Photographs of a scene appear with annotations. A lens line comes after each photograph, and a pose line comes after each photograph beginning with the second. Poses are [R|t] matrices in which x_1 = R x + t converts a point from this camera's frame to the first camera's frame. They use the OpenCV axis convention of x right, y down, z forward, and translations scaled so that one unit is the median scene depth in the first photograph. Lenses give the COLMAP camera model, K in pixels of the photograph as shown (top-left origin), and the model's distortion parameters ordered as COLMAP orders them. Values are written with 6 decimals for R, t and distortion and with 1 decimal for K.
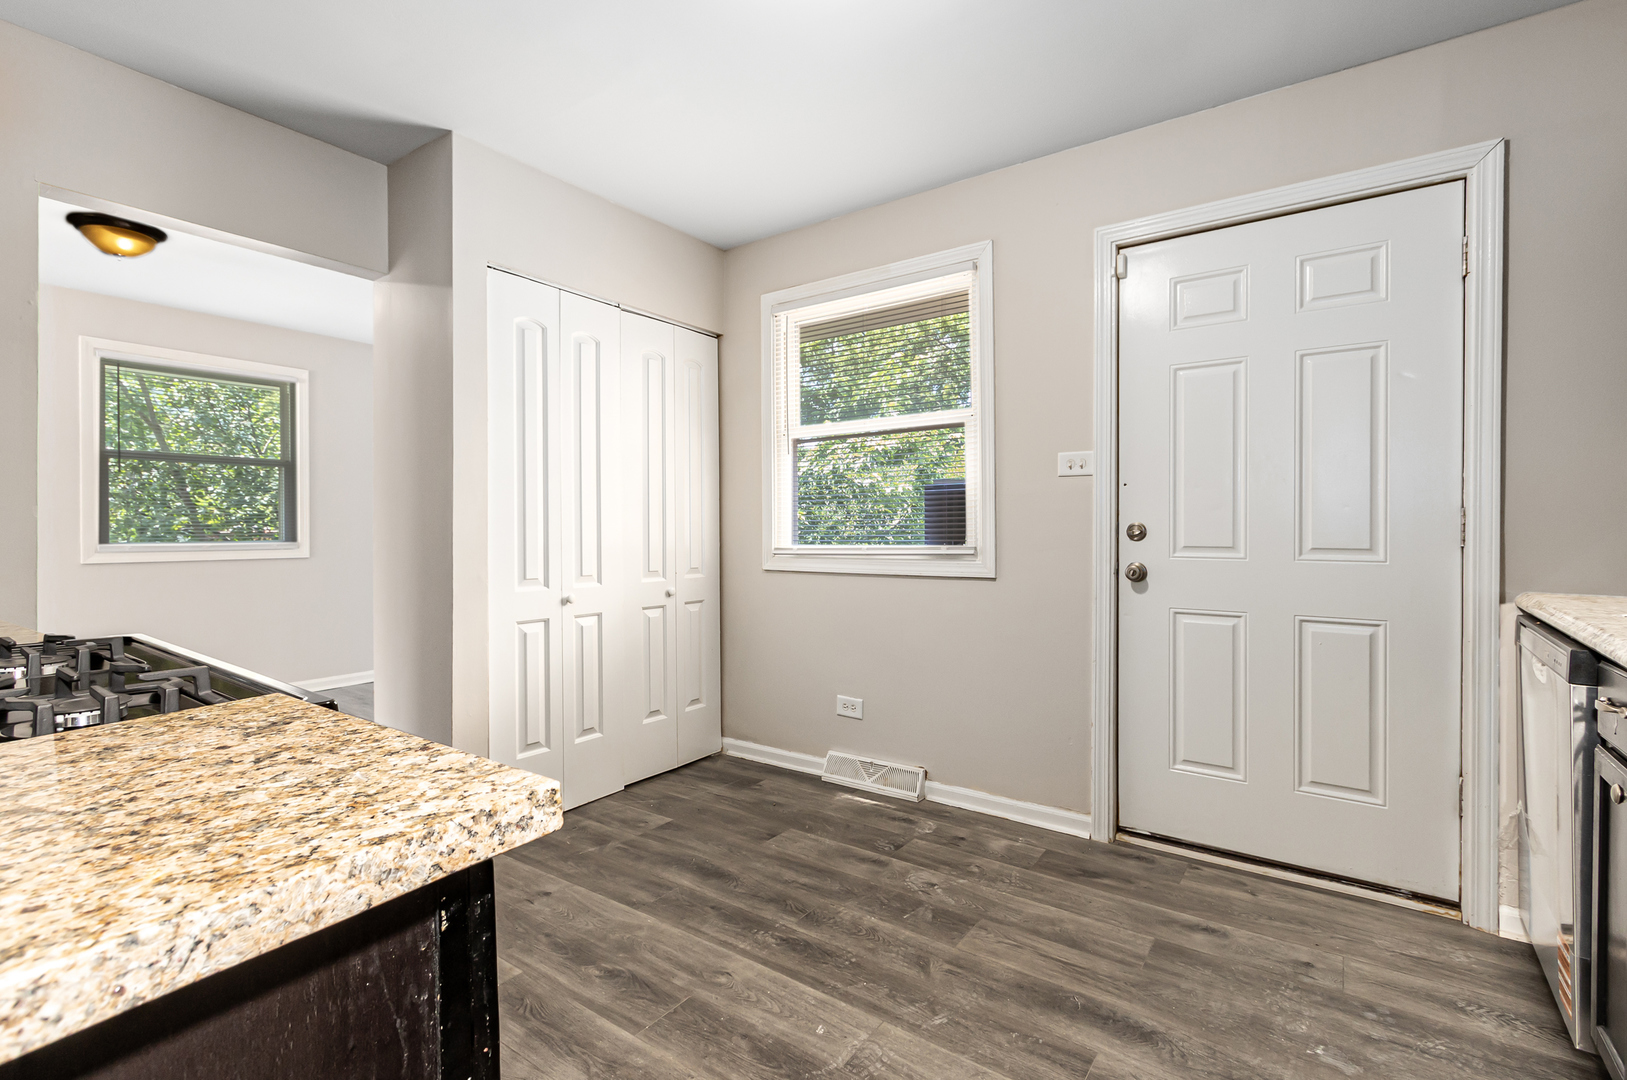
lens RADIAL K [[743.7, 0, 813.2], [0, 743.7, 536.9], [0, 0, 1]] dist [0.004367, -0.001031]
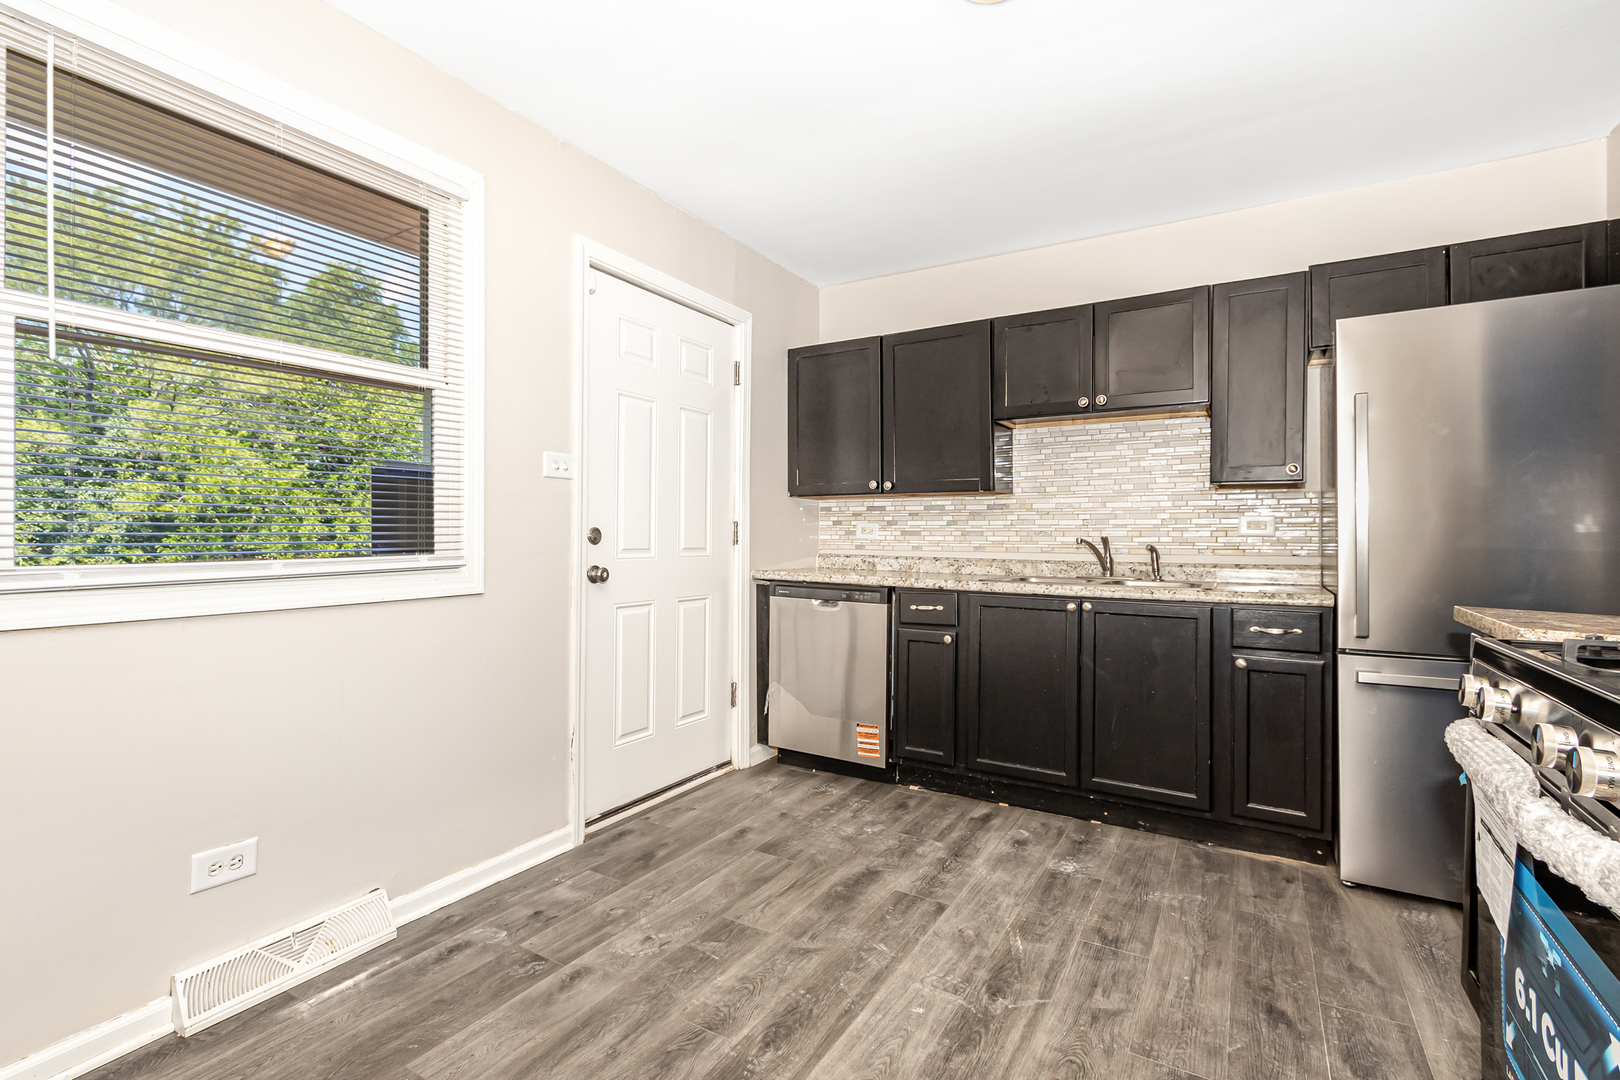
lens RADIAL K [[740.5, 0, 808.1], [0, 740.5, 533.8], [0, 0, 1]] dist [0.004367, -0.001031]
pose [[-0.081118, 0.004370, 0.996695, -0.697618], [0.010760, 0.999936, -0.003508, -0.002969], [-0.996646, 0.010440, -0.081160, 0.844687]]
